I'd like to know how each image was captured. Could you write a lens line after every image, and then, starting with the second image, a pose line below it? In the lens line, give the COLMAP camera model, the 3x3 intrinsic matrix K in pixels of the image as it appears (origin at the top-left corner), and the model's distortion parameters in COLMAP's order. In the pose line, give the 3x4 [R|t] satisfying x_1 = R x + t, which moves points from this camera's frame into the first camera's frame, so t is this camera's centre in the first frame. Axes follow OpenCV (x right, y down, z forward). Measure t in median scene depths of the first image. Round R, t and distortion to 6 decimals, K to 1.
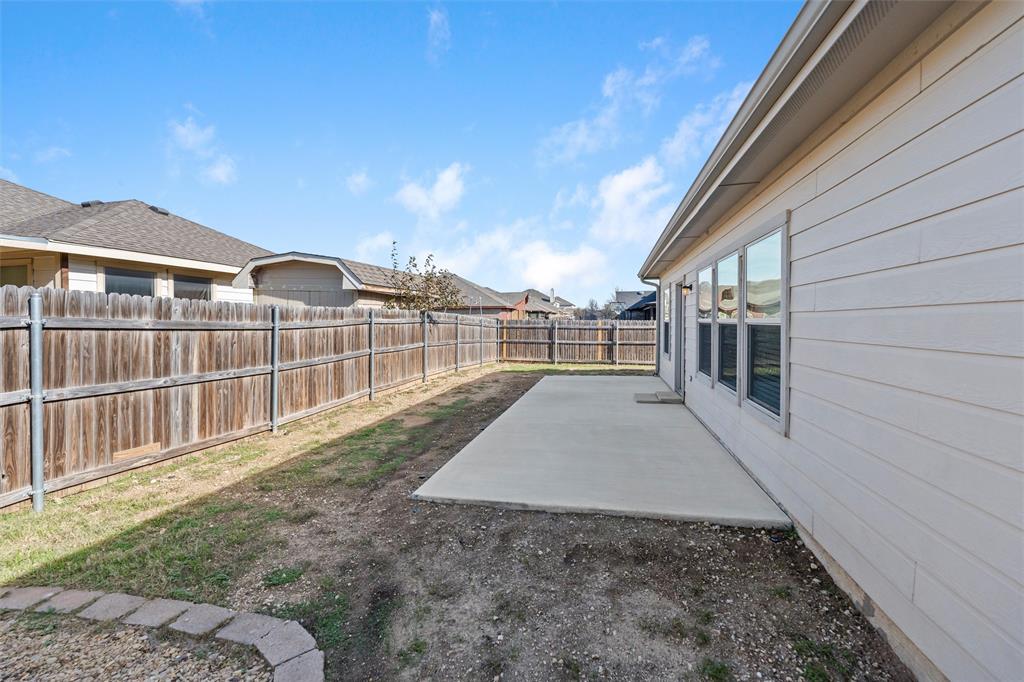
lens RADIAL K [[417.3, 0, 512.3], [0, 417.3, 332.2], [0, 0, 1]] dist [-0.000228, -0.000166]
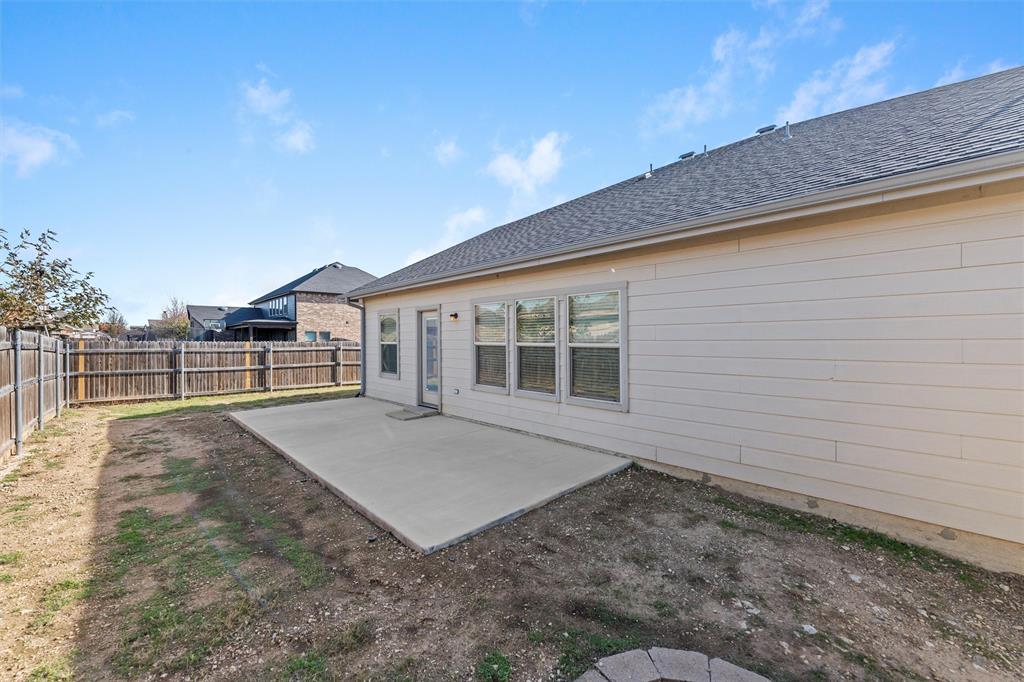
lens RADIAL K [[417.3, 0, 512.3], [0, 417.3, 332.2], [0, 0, 1]] dist [-0.000228, -0.000166]
pose [[0.553311, 0.013962, 0.832858, -0.718300], [0.024846, 0.999138, -0.033256, -0.021576], [-0.832604, 0.039094, 0.552487, 0.296631]]
